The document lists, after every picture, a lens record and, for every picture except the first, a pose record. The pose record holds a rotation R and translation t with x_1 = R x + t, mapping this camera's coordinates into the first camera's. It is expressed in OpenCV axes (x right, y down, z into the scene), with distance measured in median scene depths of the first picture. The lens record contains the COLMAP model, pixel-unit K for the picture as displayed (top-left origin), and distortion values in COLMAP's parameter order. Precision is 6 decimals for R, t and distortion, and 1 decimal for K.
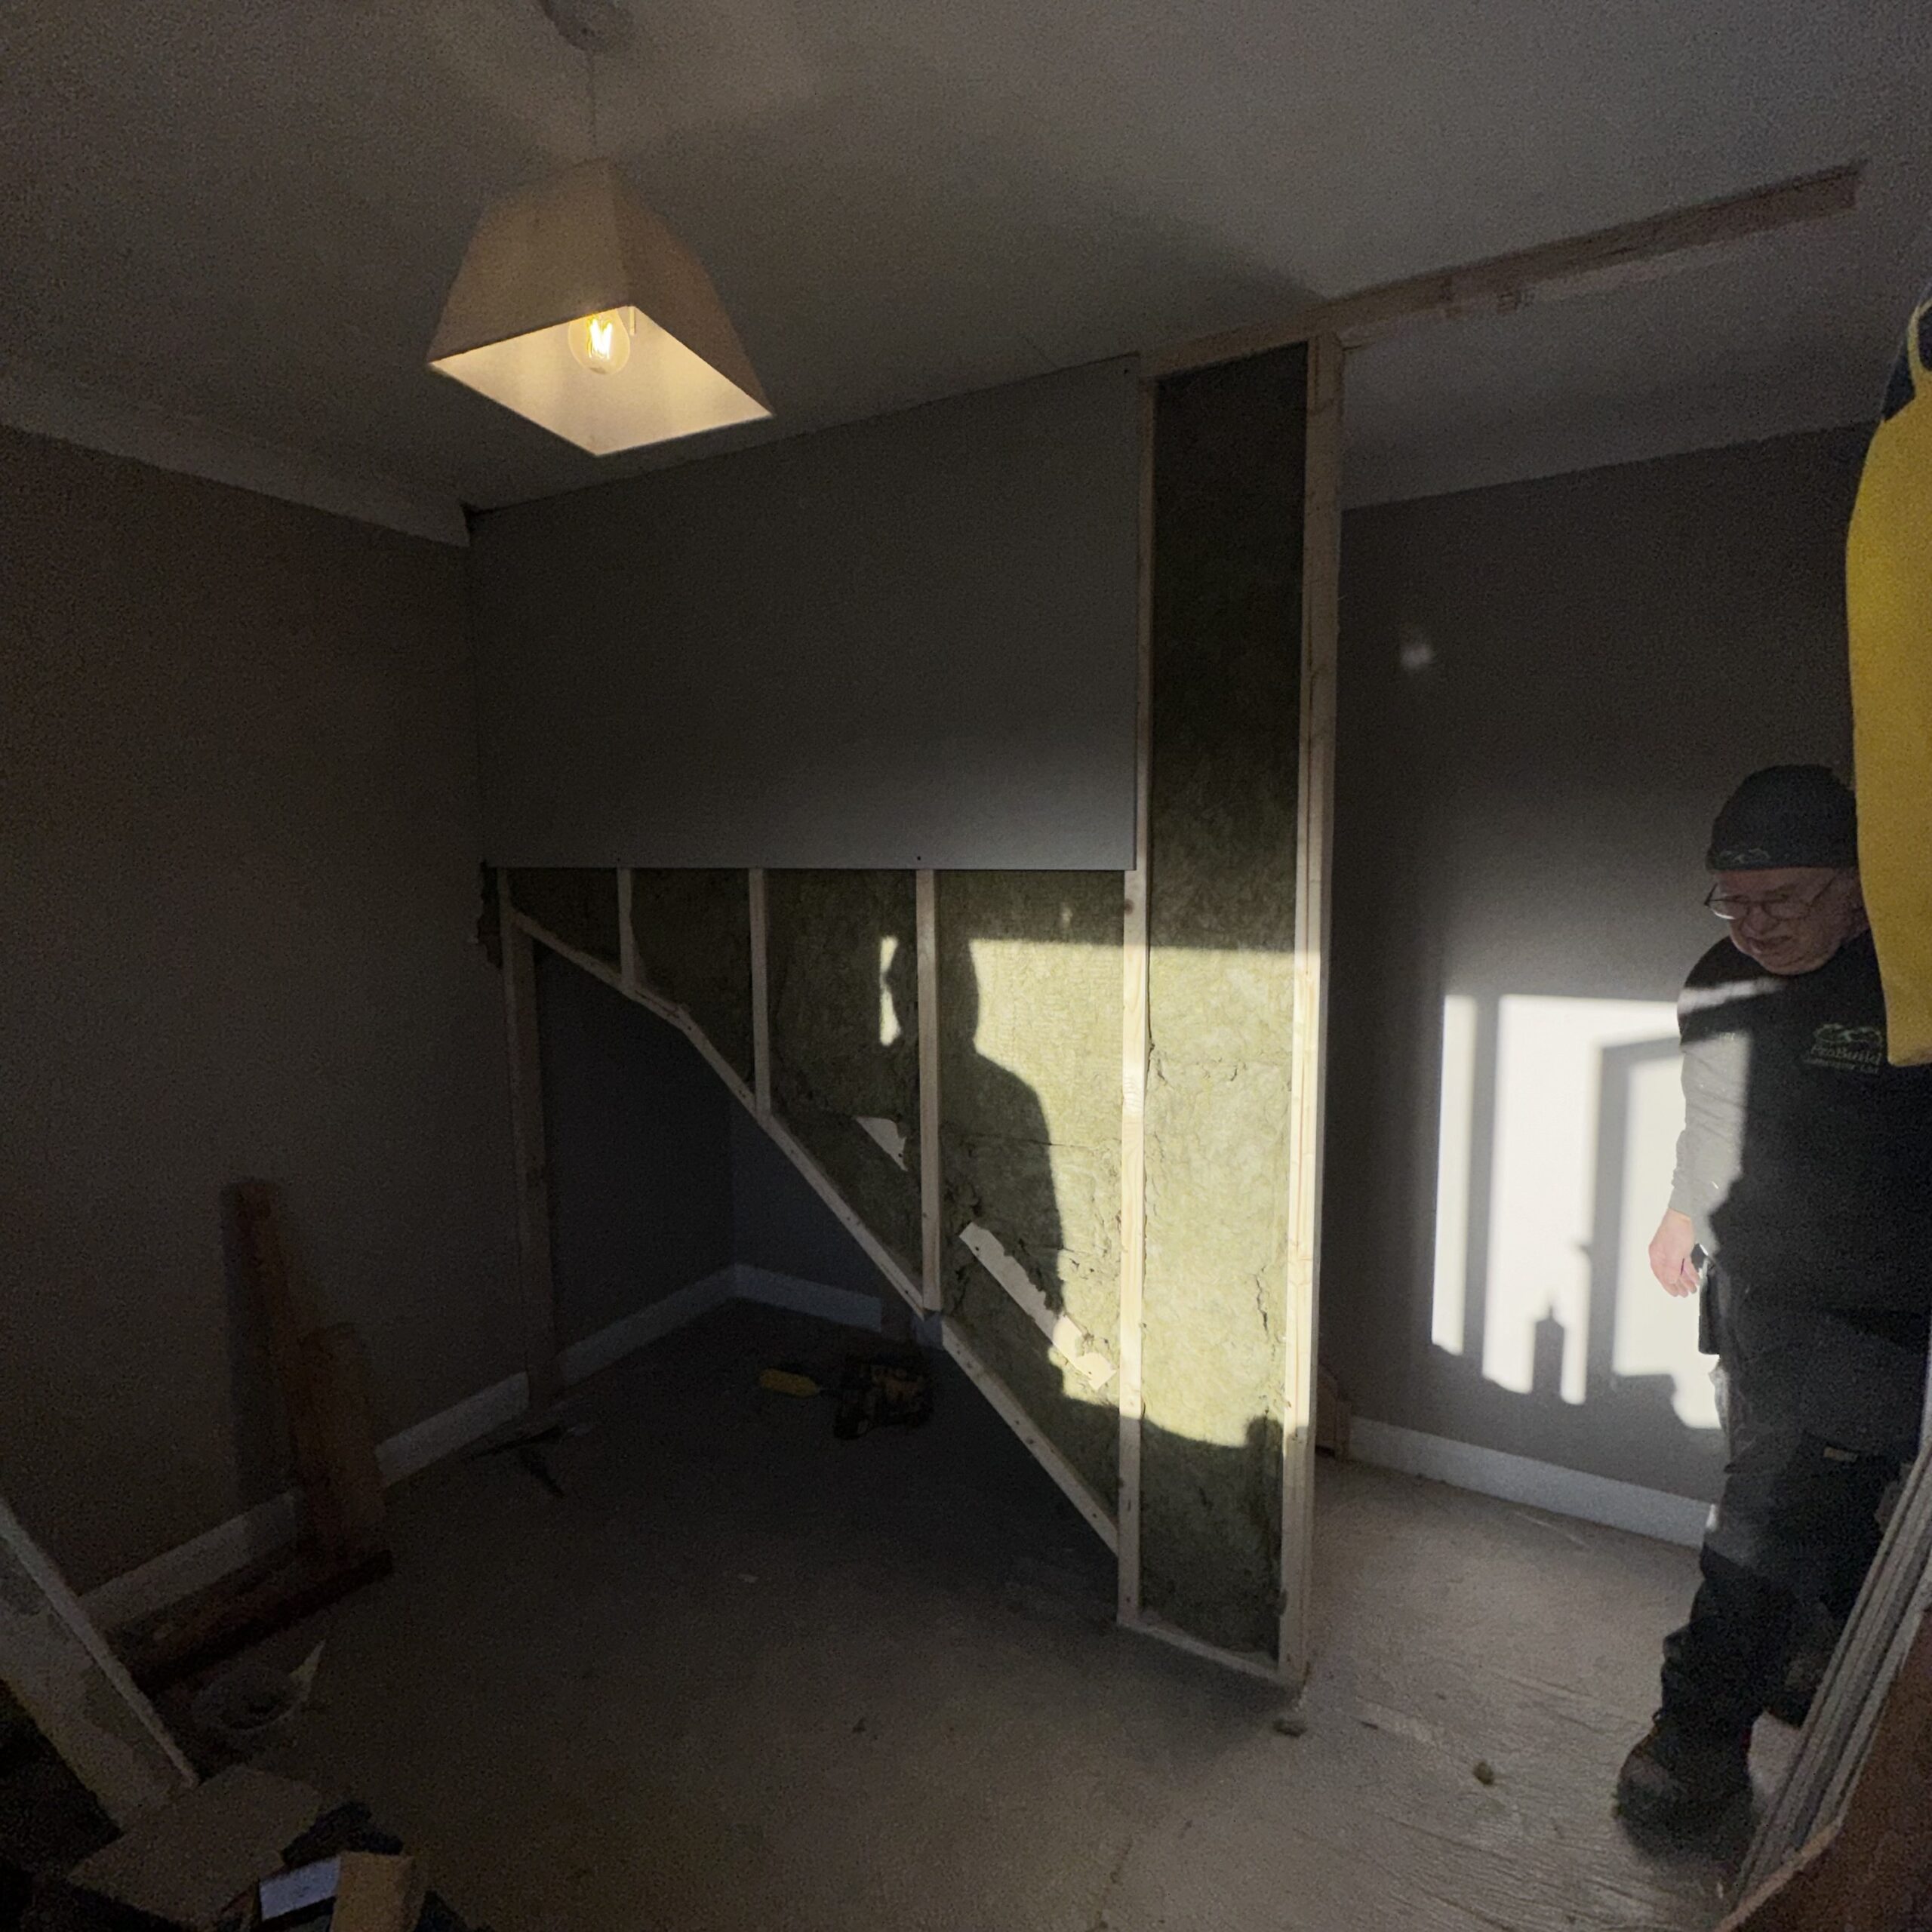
lens RADIAL K [[1020.8, 0, 966.5], [0, 1020.8, 965.6], [0, 0, 1]] dist [-0.002261, 0.000441]
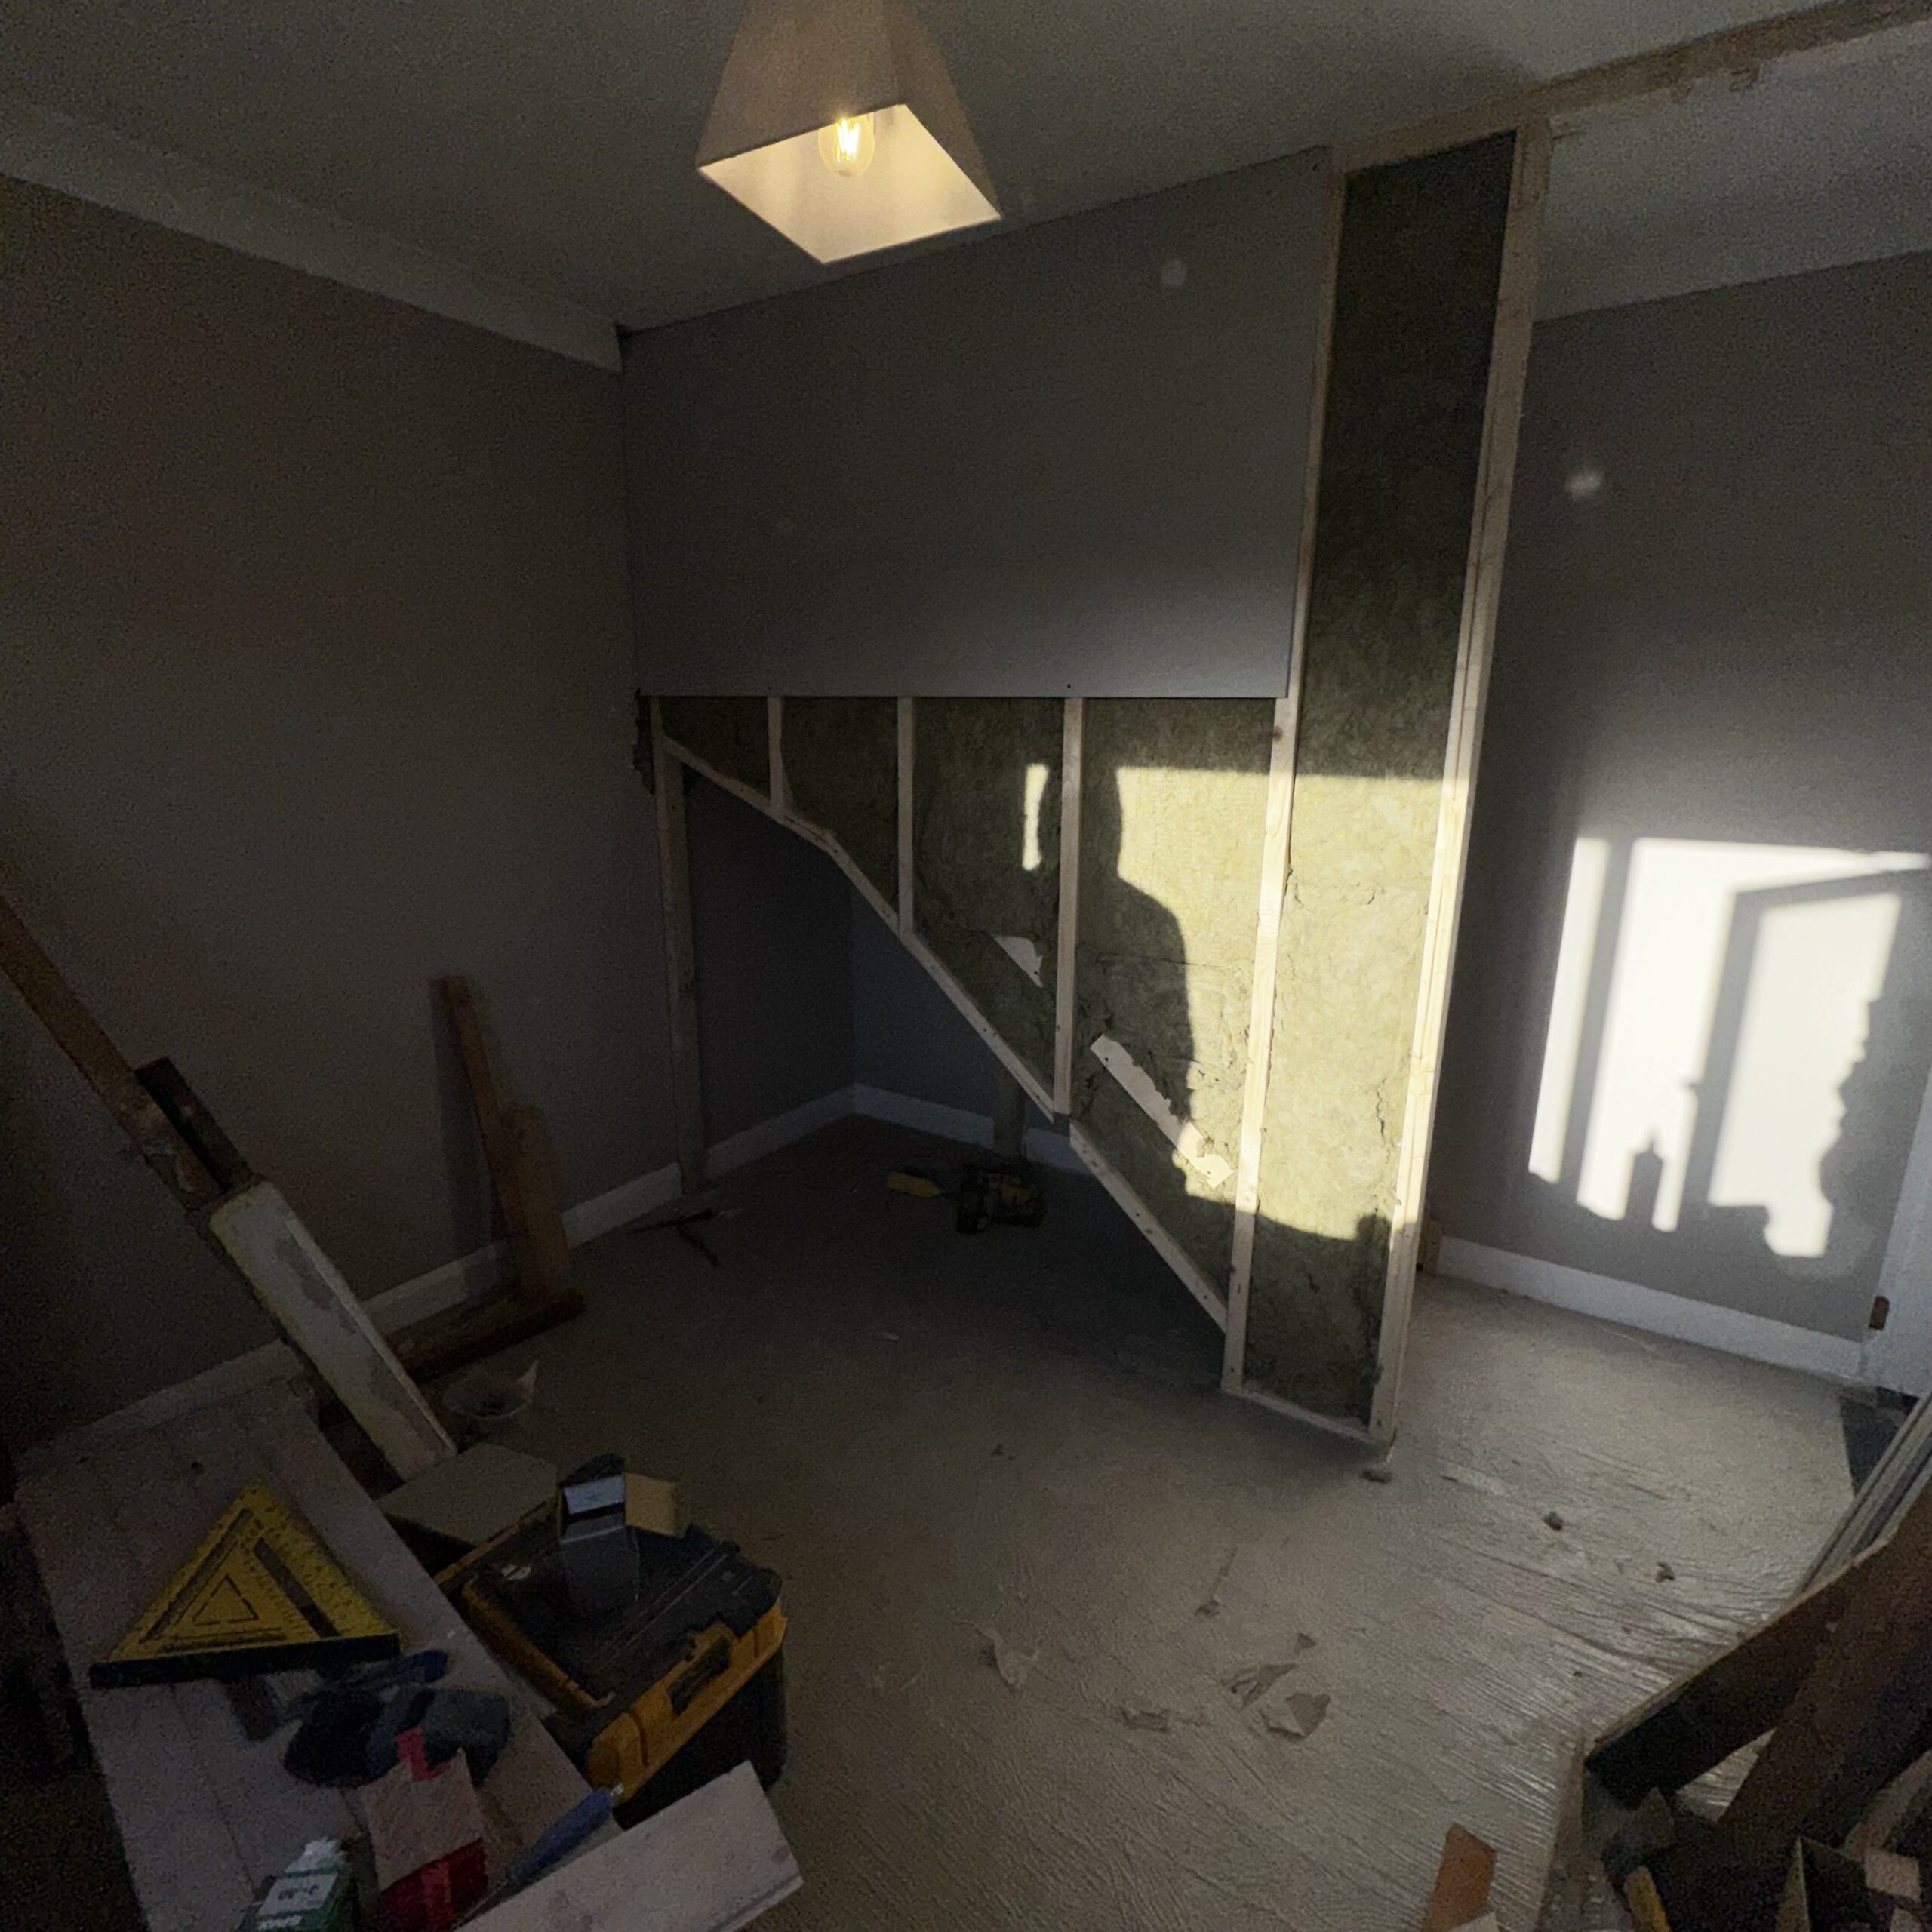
lens RADIAL K [[1020.8, 0, 968.5], [0, 1020.8, 965.0], [0, 0, 1]] dist [-0.002261, 0.000441]
pose [[0.997064, 0.034547, -0.068336, -0.067239], [-0.025288, 0.990928, 0.131991, 0.041067], [0.072276, -0.129875, 0.988893, -0.067277]]
